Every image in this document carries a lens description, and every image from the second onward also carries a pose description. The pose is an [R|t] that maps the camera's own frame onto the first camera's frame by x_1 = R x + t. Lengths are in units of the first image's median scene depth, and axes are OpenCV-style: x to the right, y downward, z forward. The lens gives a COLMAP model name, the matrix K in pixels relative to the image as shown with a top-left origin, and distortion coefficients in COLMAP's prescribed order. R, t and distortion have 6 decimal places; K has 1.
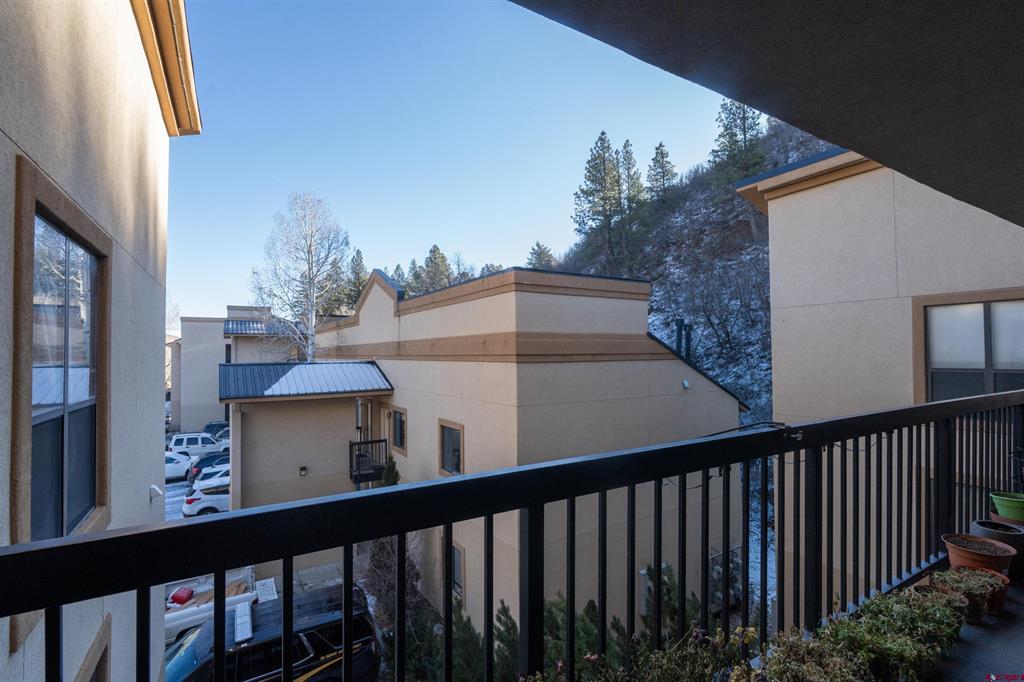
lens RADIAL K [[461.0, 0, 508.3], [0, 461.0, 345.8], [0, 0, 1]] dist [-0.001715, 0.000000]
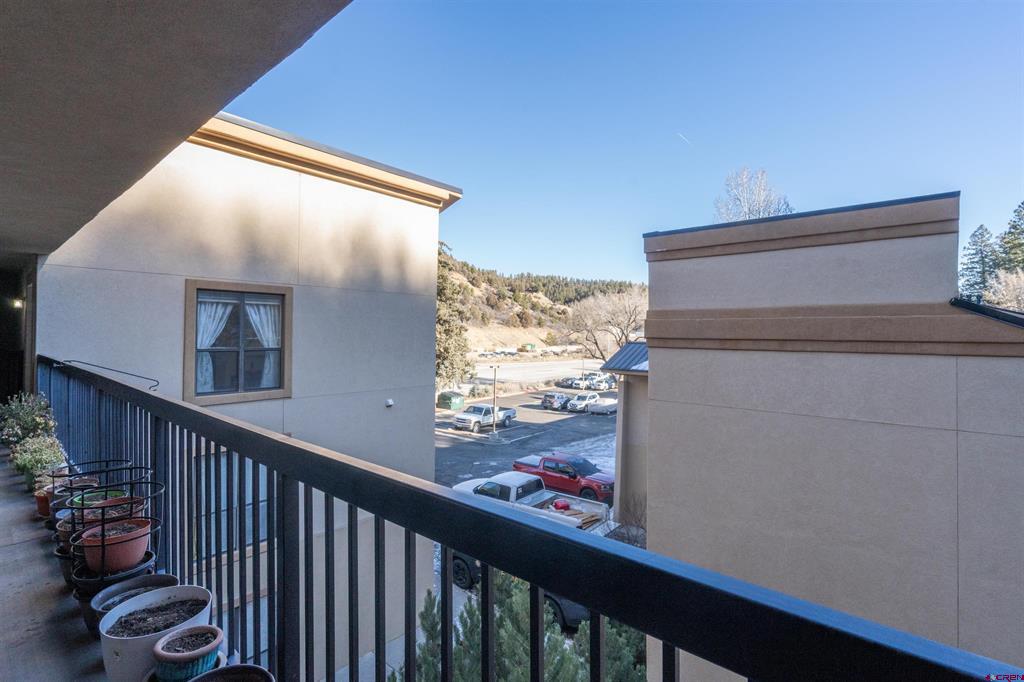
lens RADIAL K [[461.0, 0, 508.3], [0, 461.0, 345.8], [0, 0, 1]] dist [-0.001715, 0.000000]
pose [[0.347143, 0.034282, -0.937185, 0.590258], [0.004555, 0.999258, 0.038240, 0.000388], [0.937801, -0.017544, 0.346729, 0.396603]]
